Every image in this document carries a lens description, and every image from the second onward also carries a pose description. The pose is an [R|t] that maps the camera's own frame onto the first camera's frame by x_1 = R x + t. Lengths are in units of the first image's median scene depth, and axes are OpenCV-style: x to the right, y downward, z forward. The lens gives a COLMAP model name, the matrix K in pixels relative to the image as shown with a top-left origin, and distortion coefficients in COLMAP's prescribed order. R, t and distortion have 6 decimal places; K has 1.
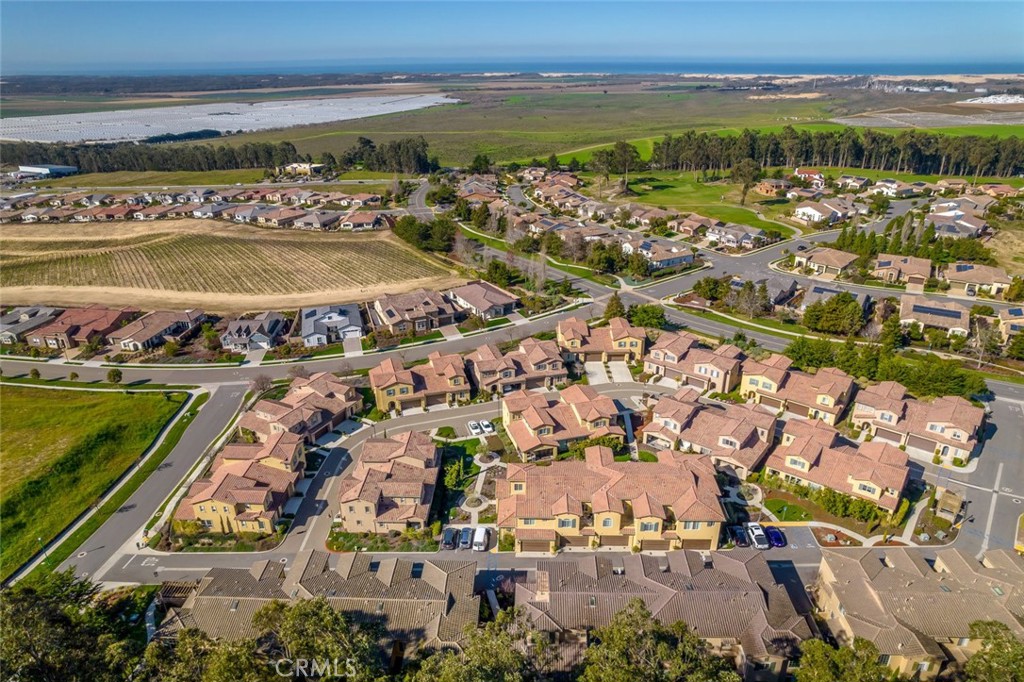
lens RADIAL K [[654.5, 0, 510.4], [0, 654.5, 342.8], [0, 0, 1]] dist [-0.090742, 0.079597]
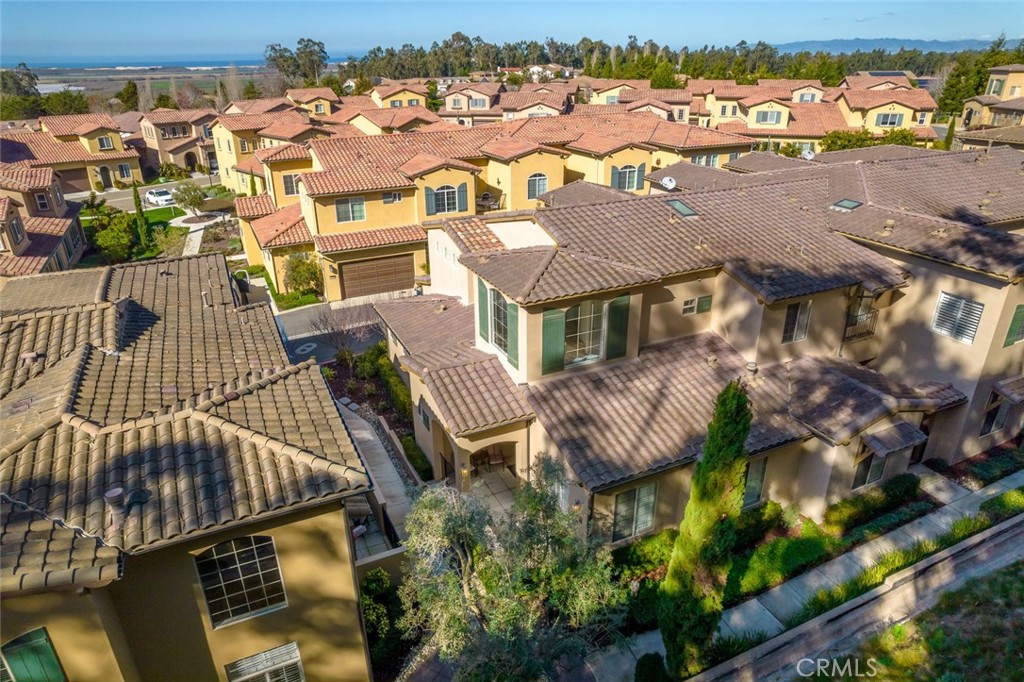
lens RADIAL K [[654.5, 0, 510.4], [0, 654.5, 342.8], [0, 0, 1]] dist [-0.090742, 0.079597]
pose [[0.886985, -0.190794, 0.420541, -0.034053], [0.188520, 0.980924, 0.047414, 0.196664], [-0.421565, 0.037225, 0.906034, 0.352339]]
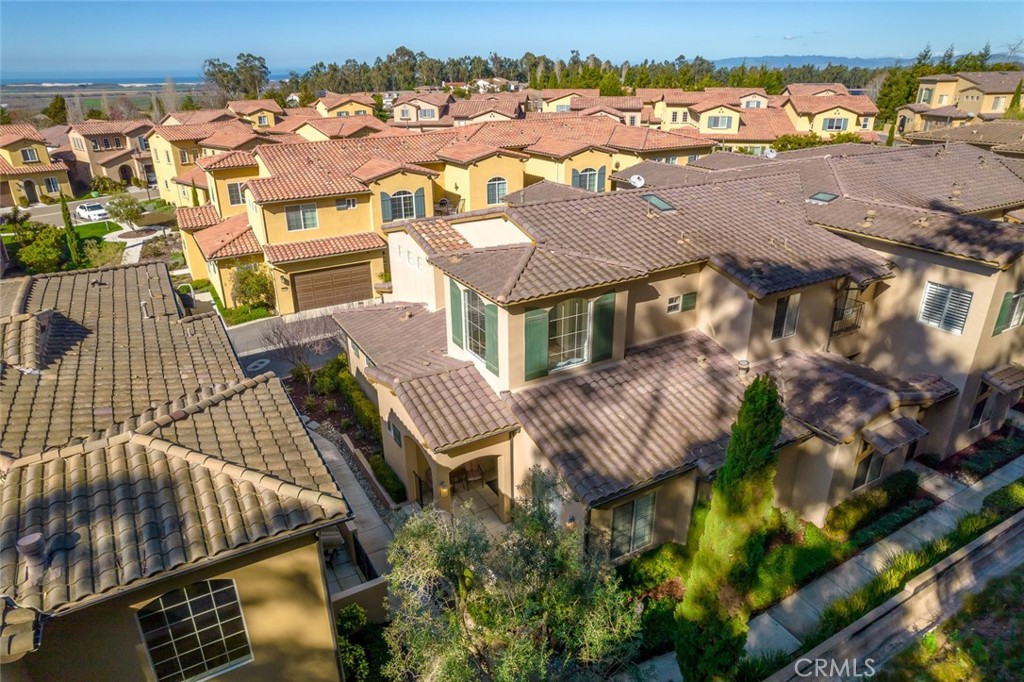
lens RADIAL K [[654.5, 0, 510.4], [0, 654.5, 342.8], [0, 0, 1]] dist [-0.090742, 0.079597]
pose [[0.846789, -0.209020, 0.489142, -0.034257], [0.216807, 0.975334, 0.041449, 0.197666], [-0.485740, 0.070951, 0.871219, 0.362252]]
